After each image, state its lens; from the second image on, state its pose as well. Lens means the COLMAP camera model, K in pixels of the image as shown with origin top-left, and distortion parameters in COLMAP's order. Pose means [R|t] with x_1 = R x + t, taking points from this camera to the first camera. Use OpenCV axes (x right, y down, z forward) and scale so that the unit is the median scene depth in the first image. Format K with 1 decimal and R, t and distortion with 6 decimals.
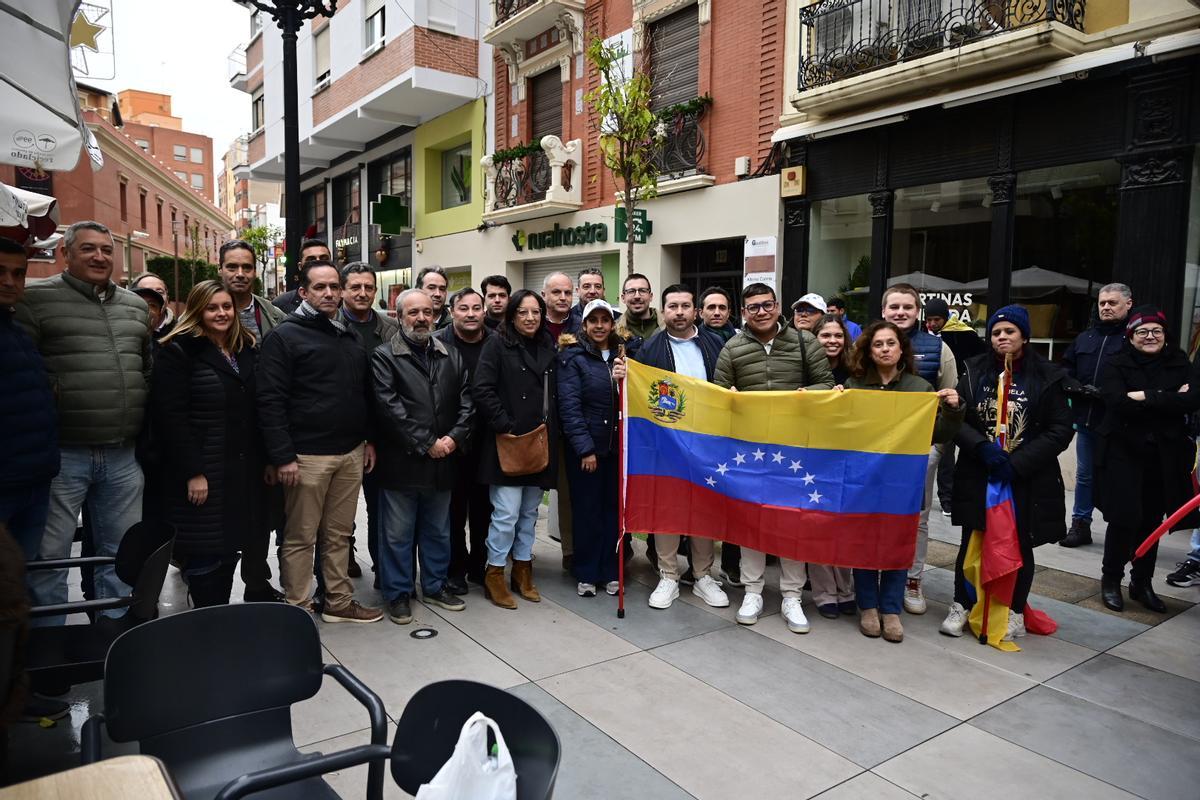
lens RADIAL K [[805.7, 0, 595.2], [0, 805.7, 397.5], [0, 0, 1]] dist [-0.000963, -0.000103]
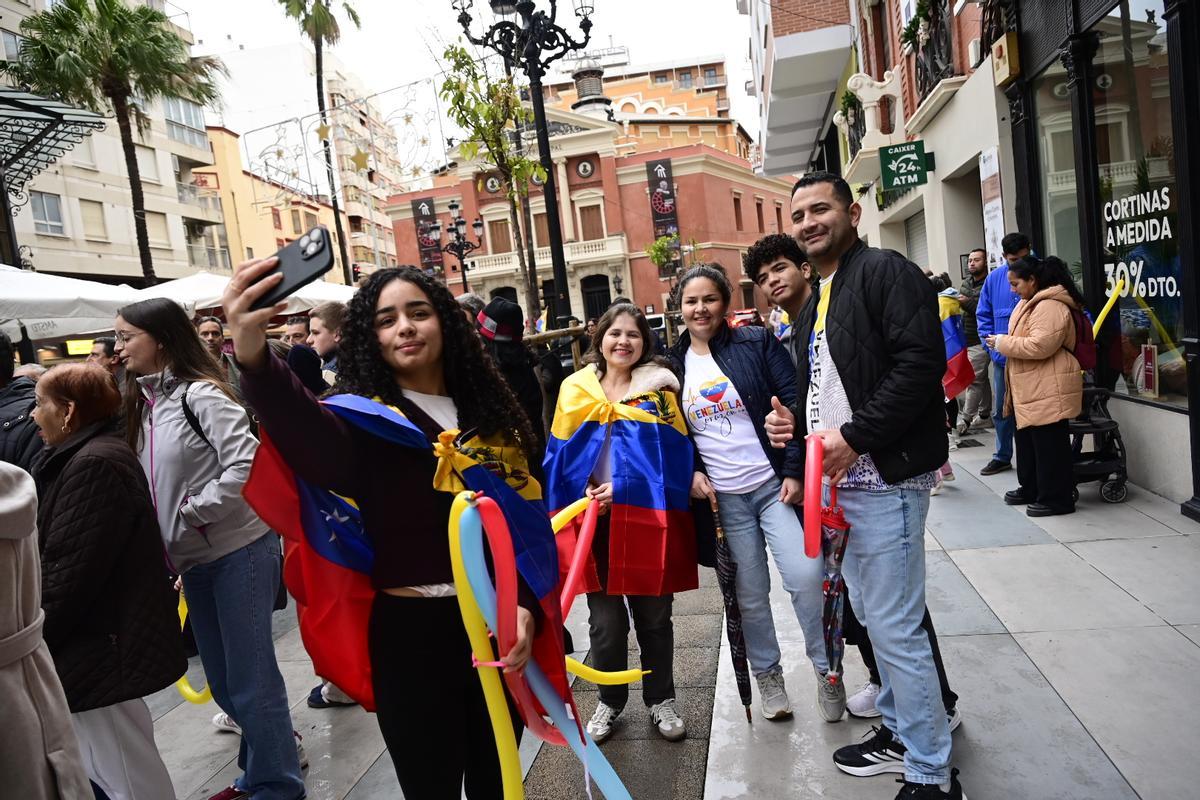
lens RADIAL K [[807.8, 0, 600.0], [0, 807.8, 400.0], [0, 0, 1]] dist [0.000411, 0.000016]
pose [[0.684081, -0.041258, -0.728239, 0.323603], [0.068955, 0.997586, 0.008256, -0.008399], [0.726140, -0.055863, 0.685274, 0.180608]]
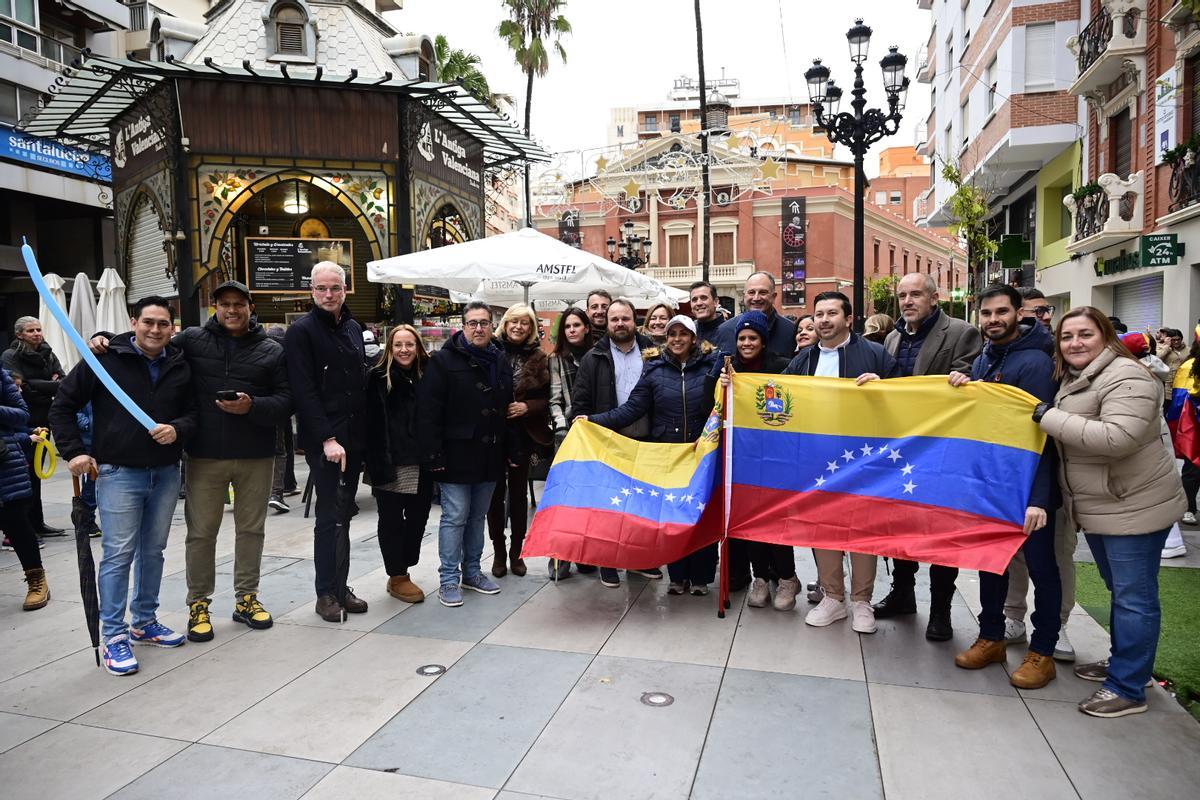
lens RADIAL K [[805.7, 0, 595.2], [0, 805.7, 397.5], [0, 0, 1]] dist [-0.000963, -0.000103]
pose [[0.635358, 0.015394, -0.772064, 0.319782], [-0.041959, 0.999013, -0.014610, 0.026666], [0.771077, 0.041678, 0.635377, -0.214207]]
